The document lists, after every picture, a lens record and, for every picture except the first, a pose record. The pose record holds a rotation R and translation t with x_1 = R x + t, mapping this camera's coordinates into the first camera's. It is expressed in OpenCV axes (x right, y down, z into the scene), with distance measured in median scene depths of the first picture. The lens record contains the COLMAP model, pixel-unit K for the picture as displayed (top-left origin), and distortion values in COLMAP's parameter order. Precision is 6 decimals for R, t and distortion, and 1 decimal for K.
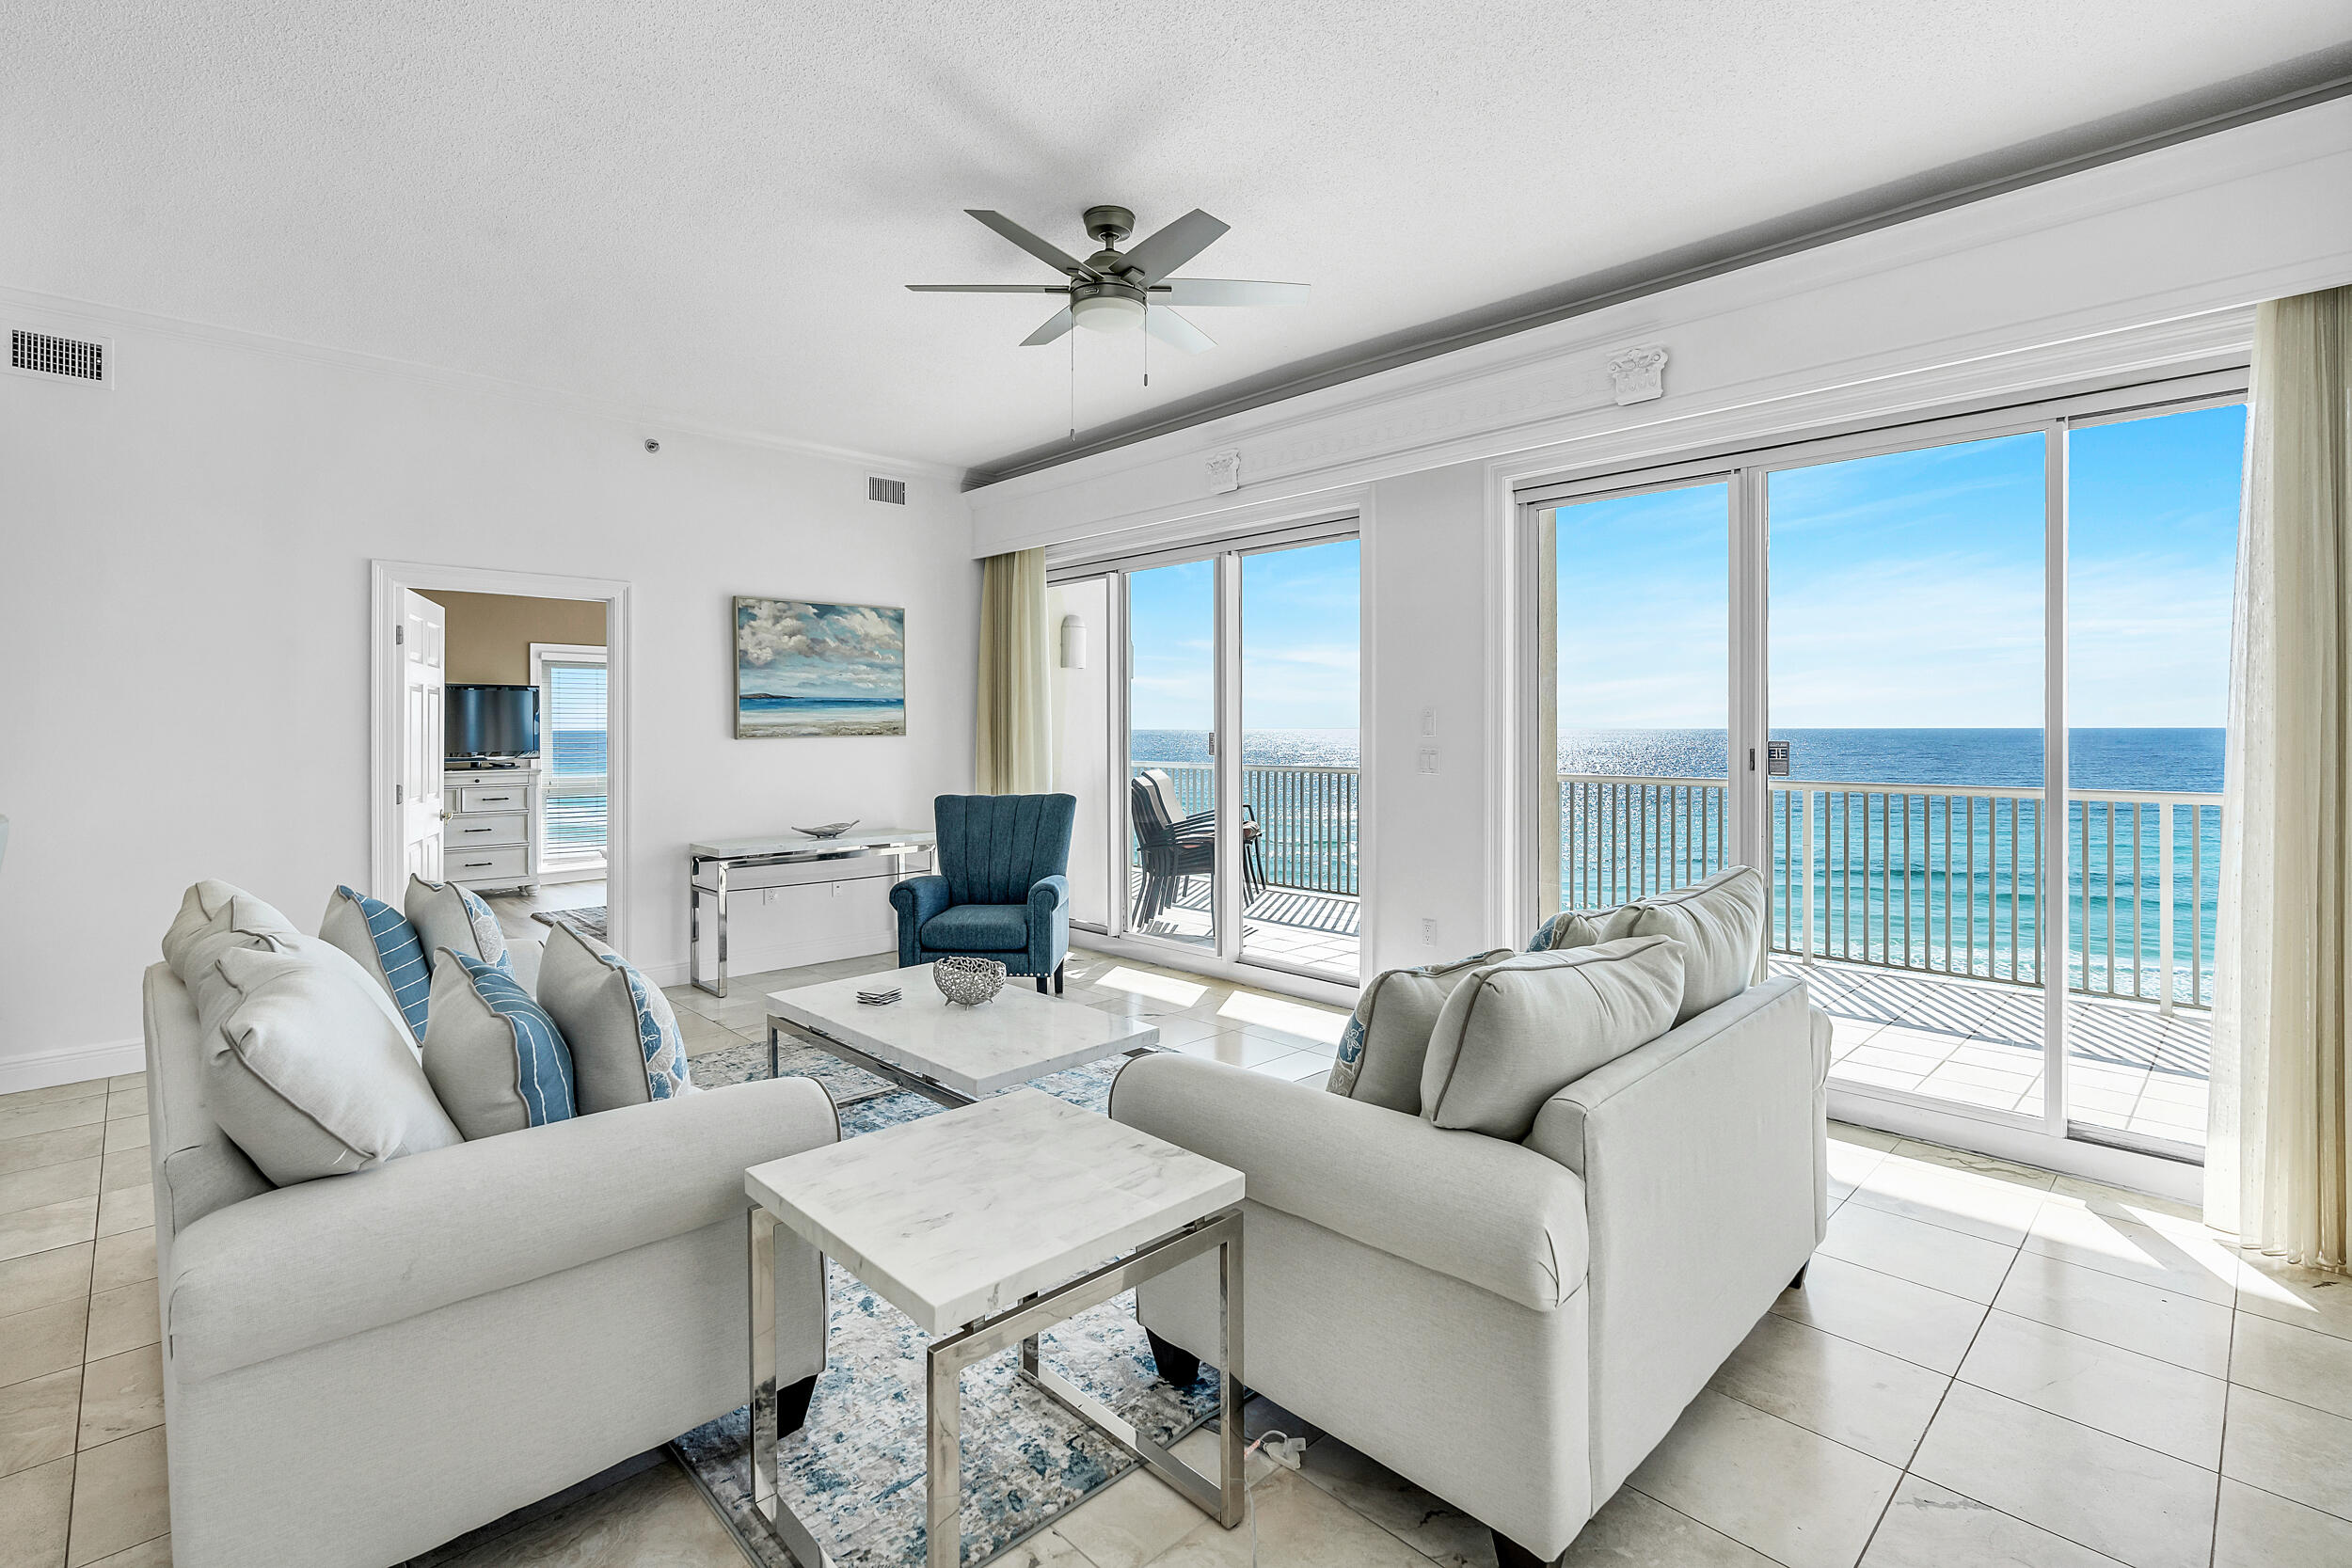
lens RADIAL K [[1076.7, 0, 1179.7], [0, 1076.7, 731.8], [0, 0, 1]] dist [-0.009265, 0.005149]
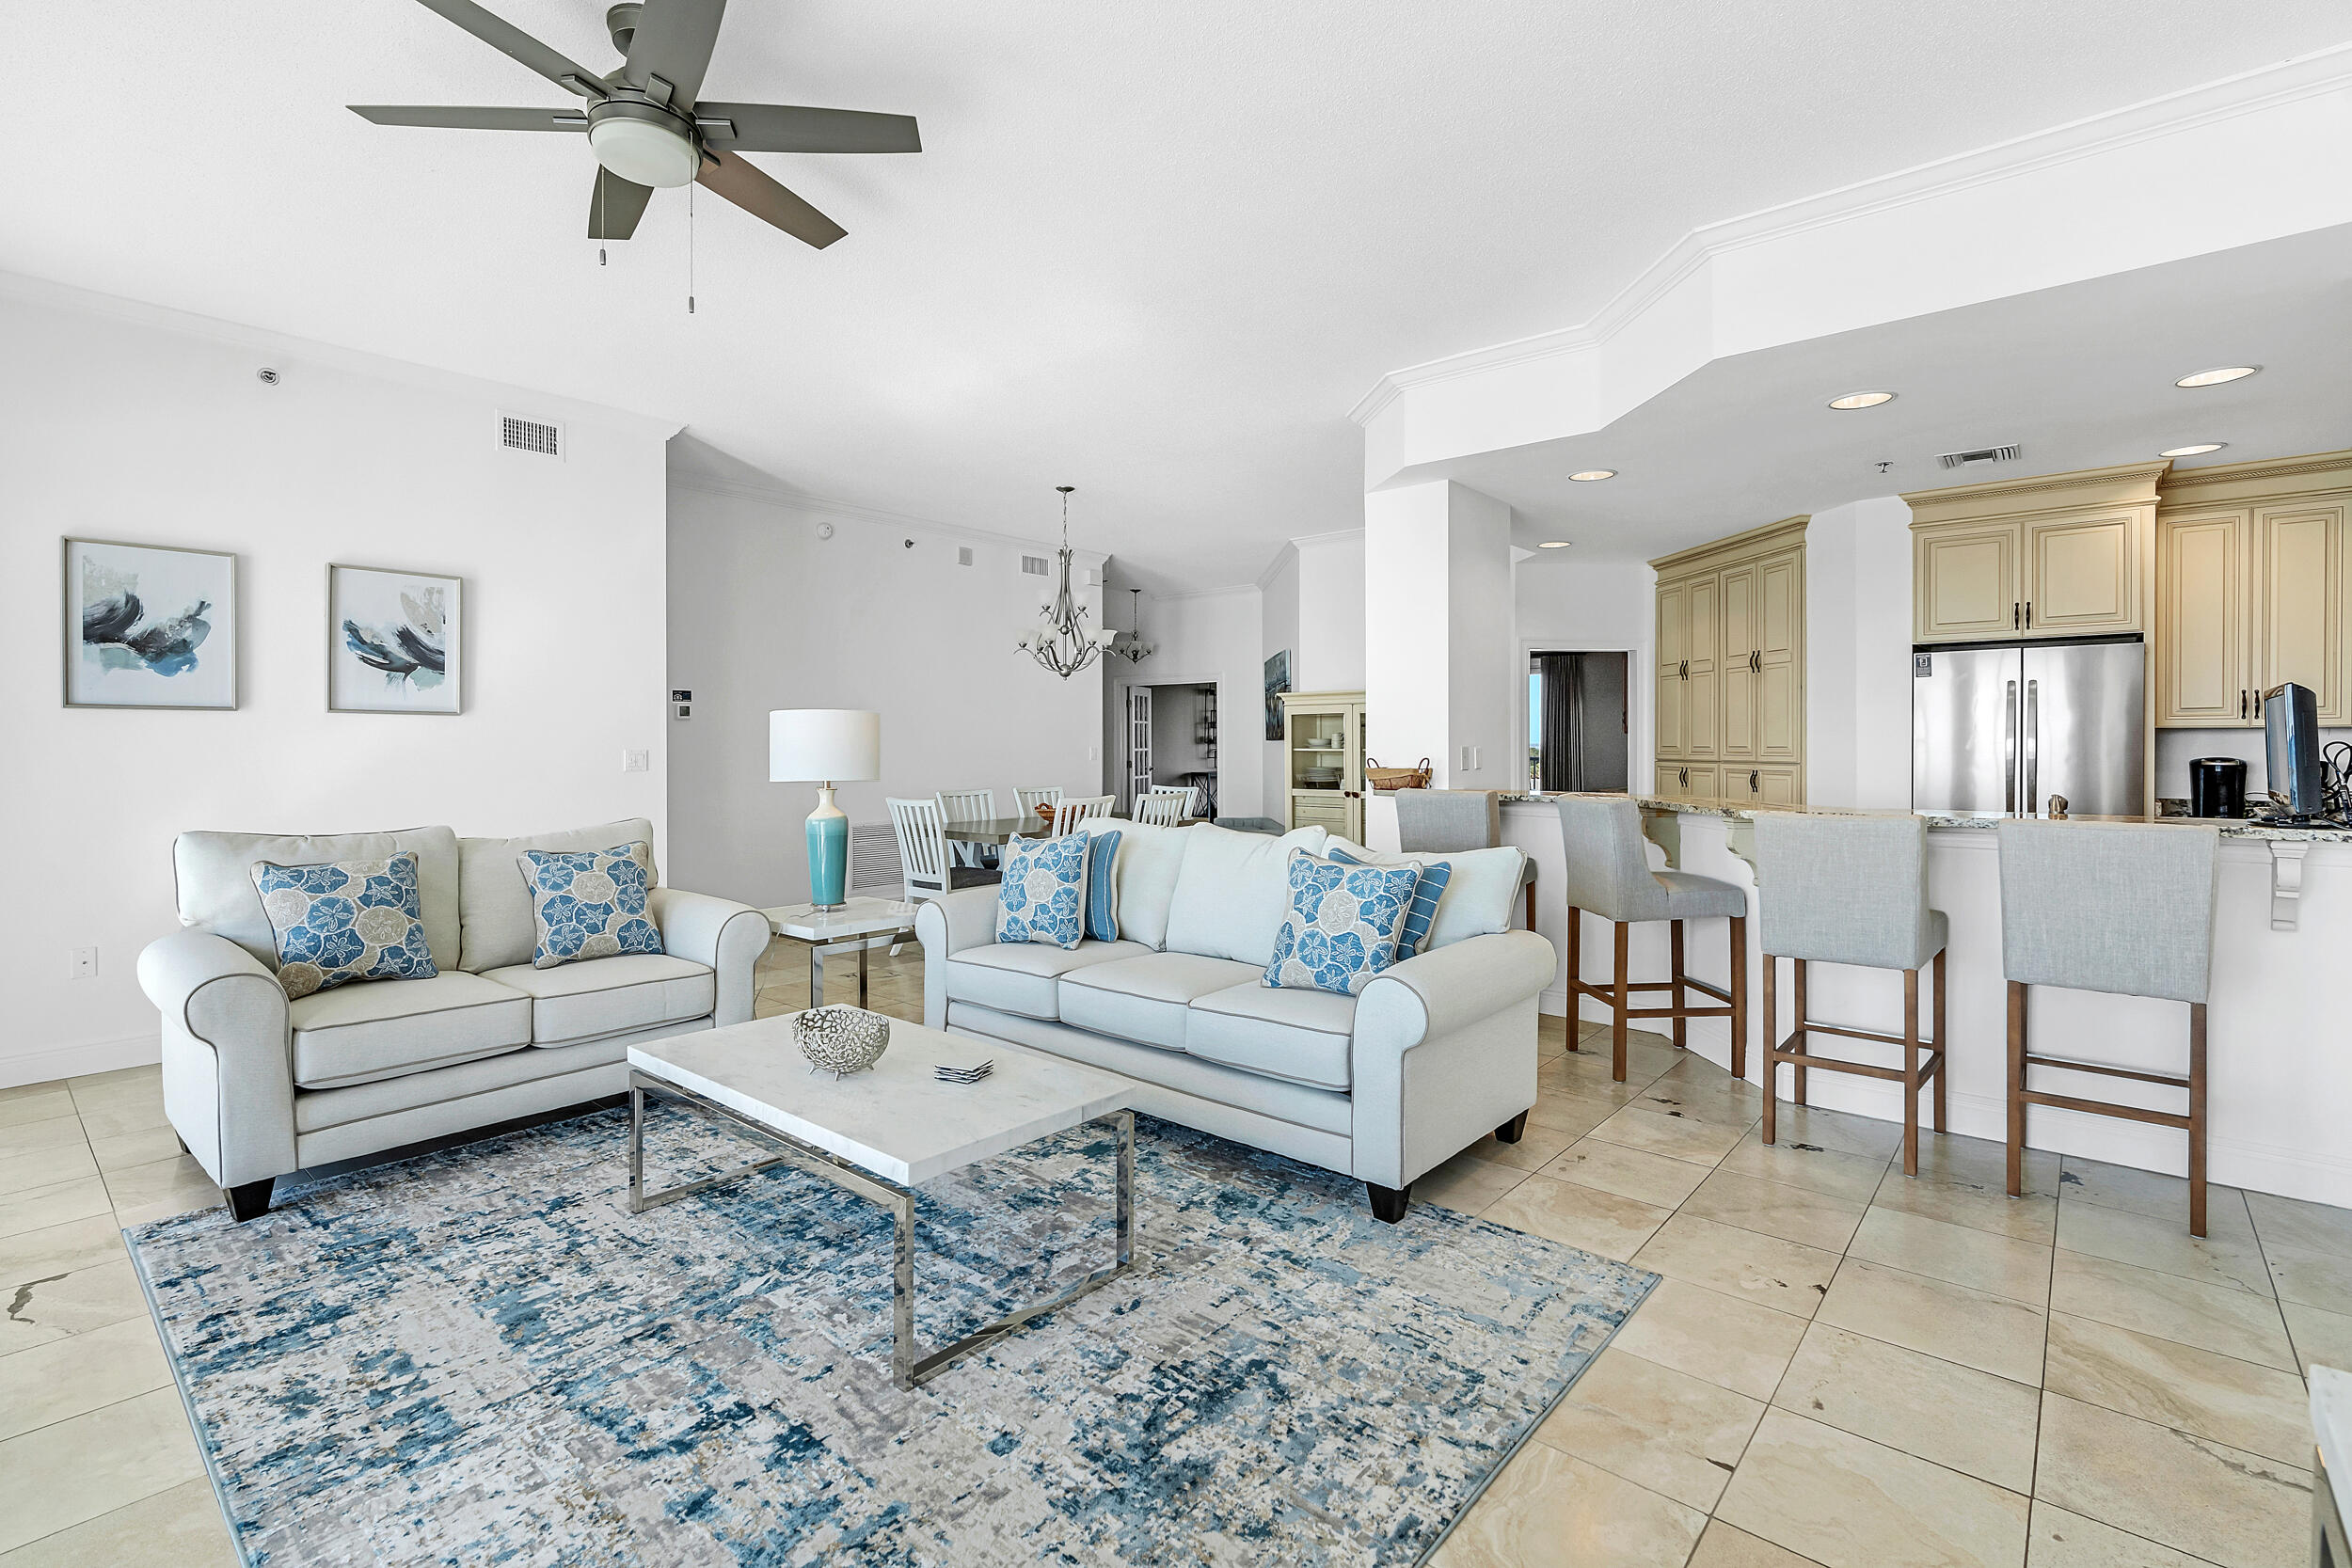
lens RADIAL K [[1076.7, 0, 1169.5], [0, 1076.7, 754.0], [0, 0, 1]] dist [-0.009265, 0.005149]
pose [[-0.997033, 0.001165, -0.076973, -0.214220], [0.000231, 0.999926, 0.012141, 0.010915], [0.076981, 0.012087, -0.996959, 1.033358]]
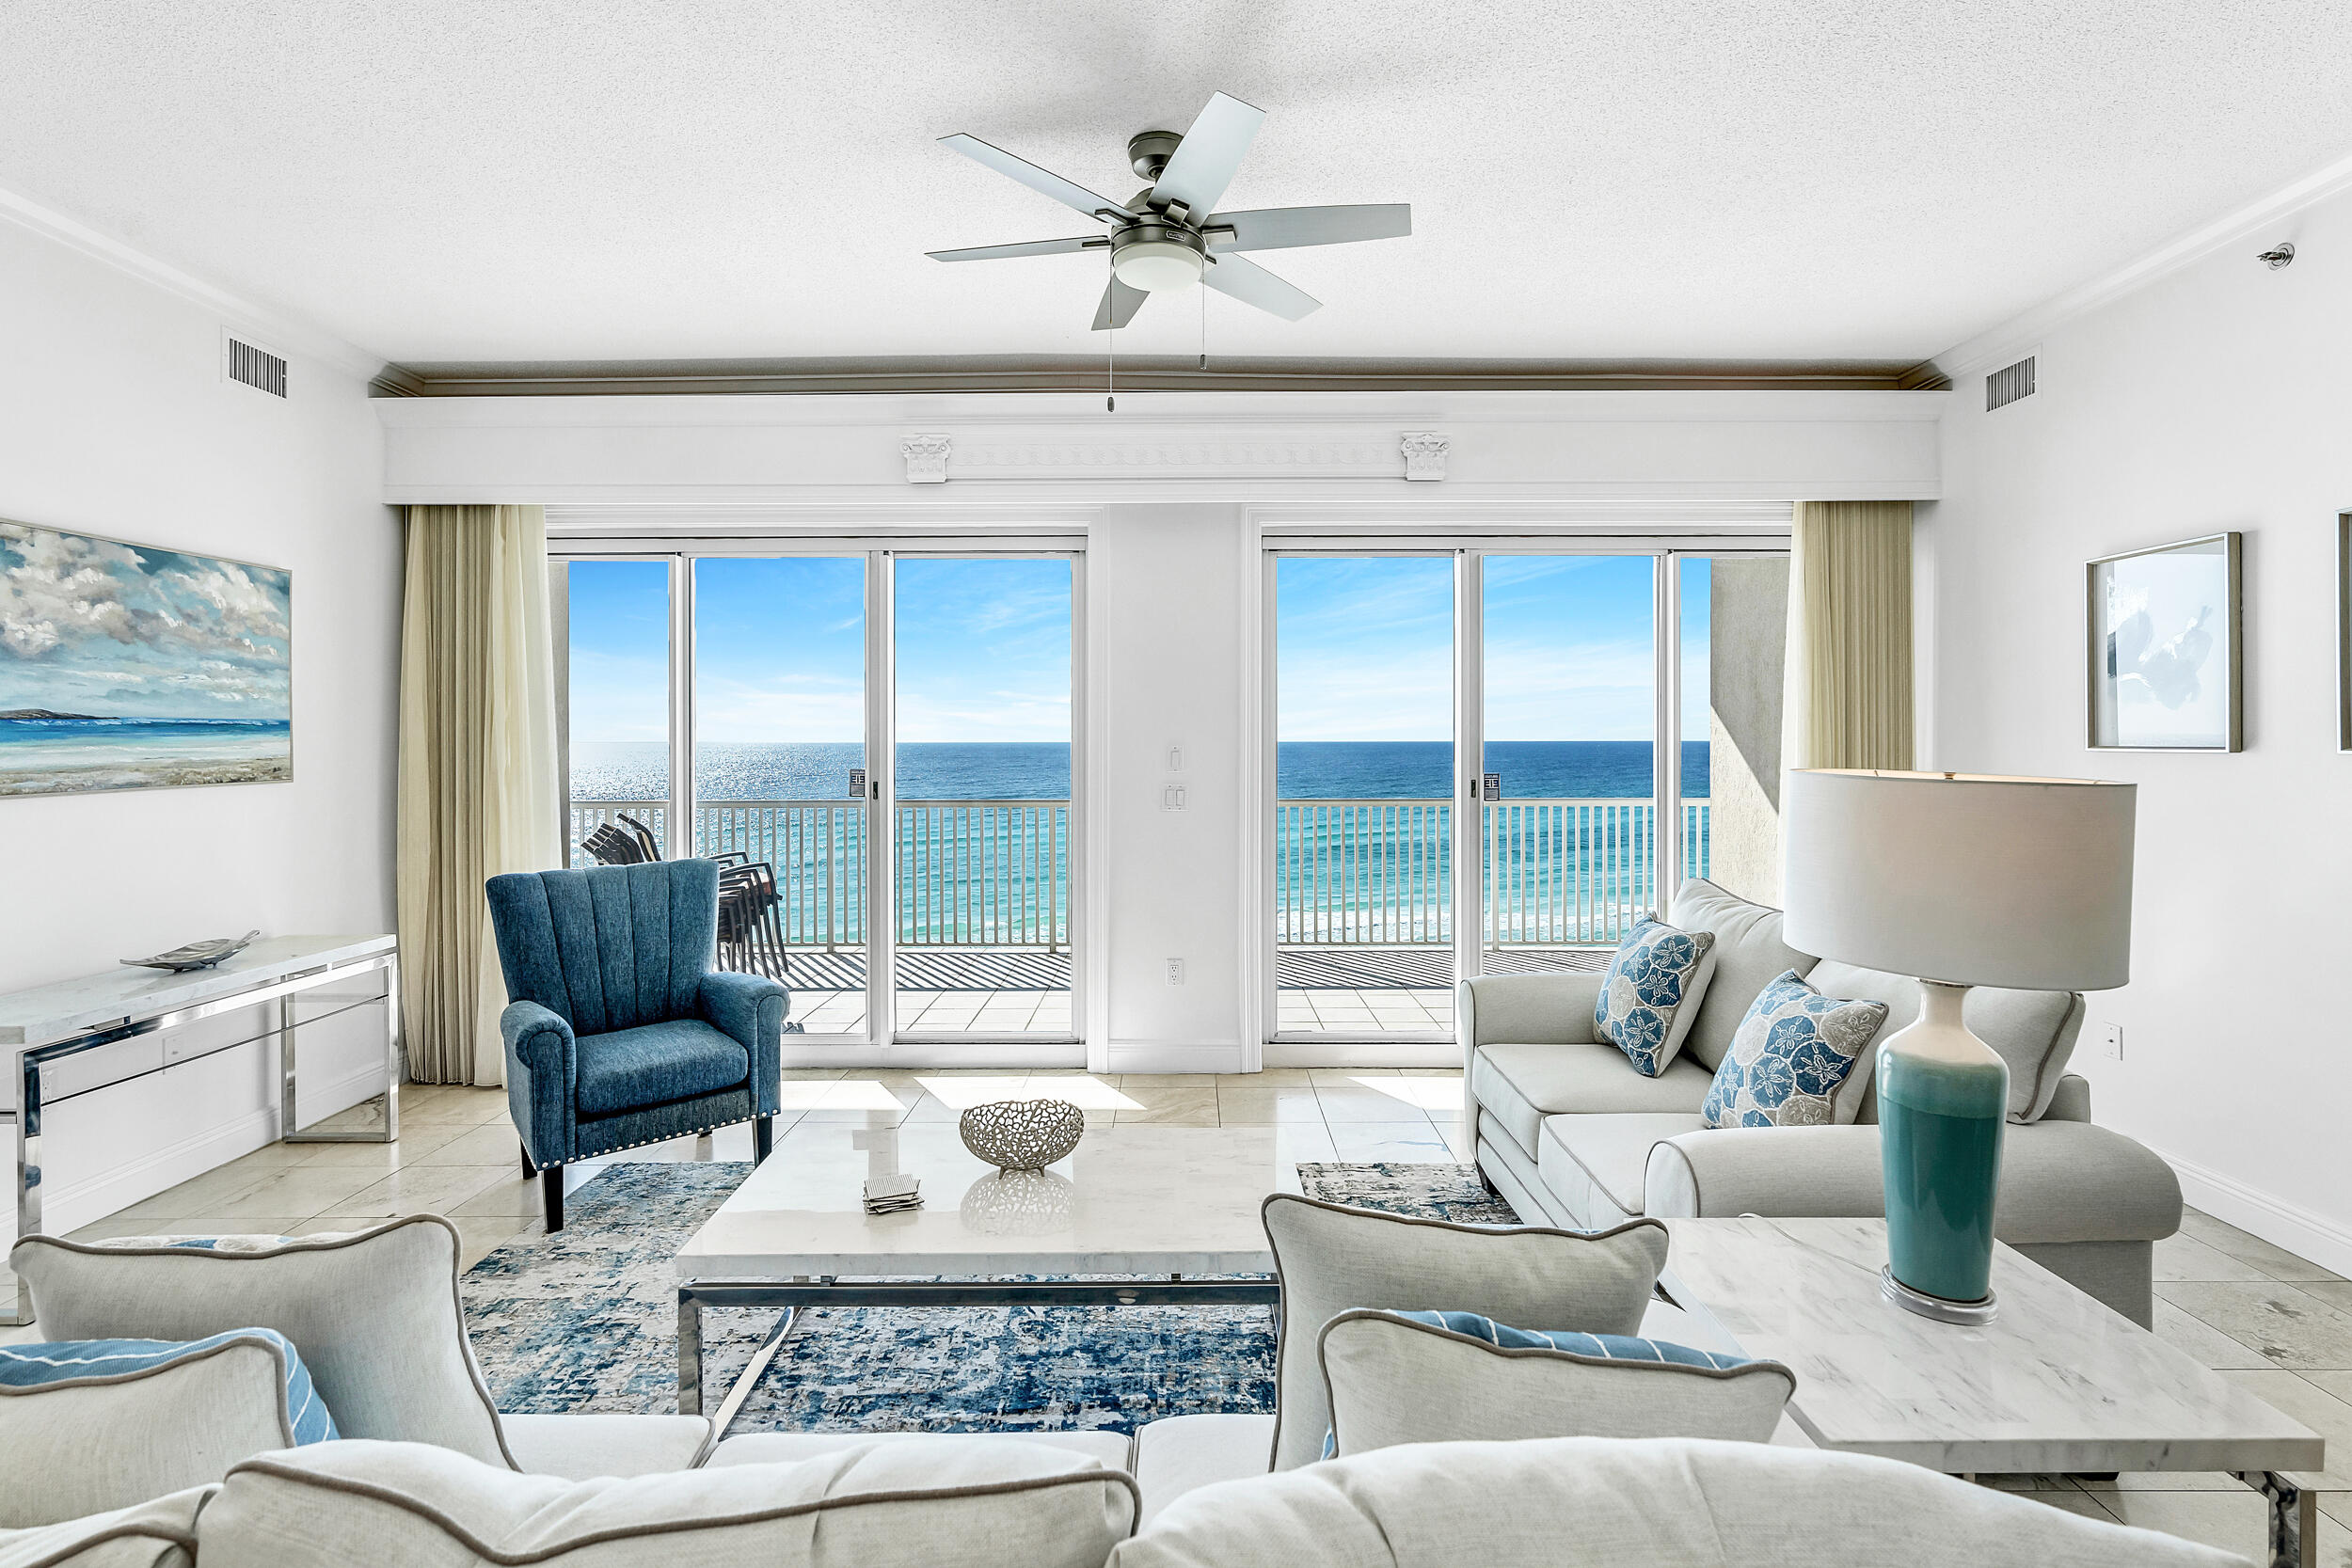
lens RADIAL K [[1076.7, 0, 1185.5], [0, 1076.7, 738.7], [0, 0, 1]] dist [-0.009265, 0.005149]
pose [[0.696456, 0.000012, 0.717599, -0.368948], [0.004294, 0.999982, -0.004183, -0.017231], [-0.717586, 0.005995, 0.696444, 0.244230]]
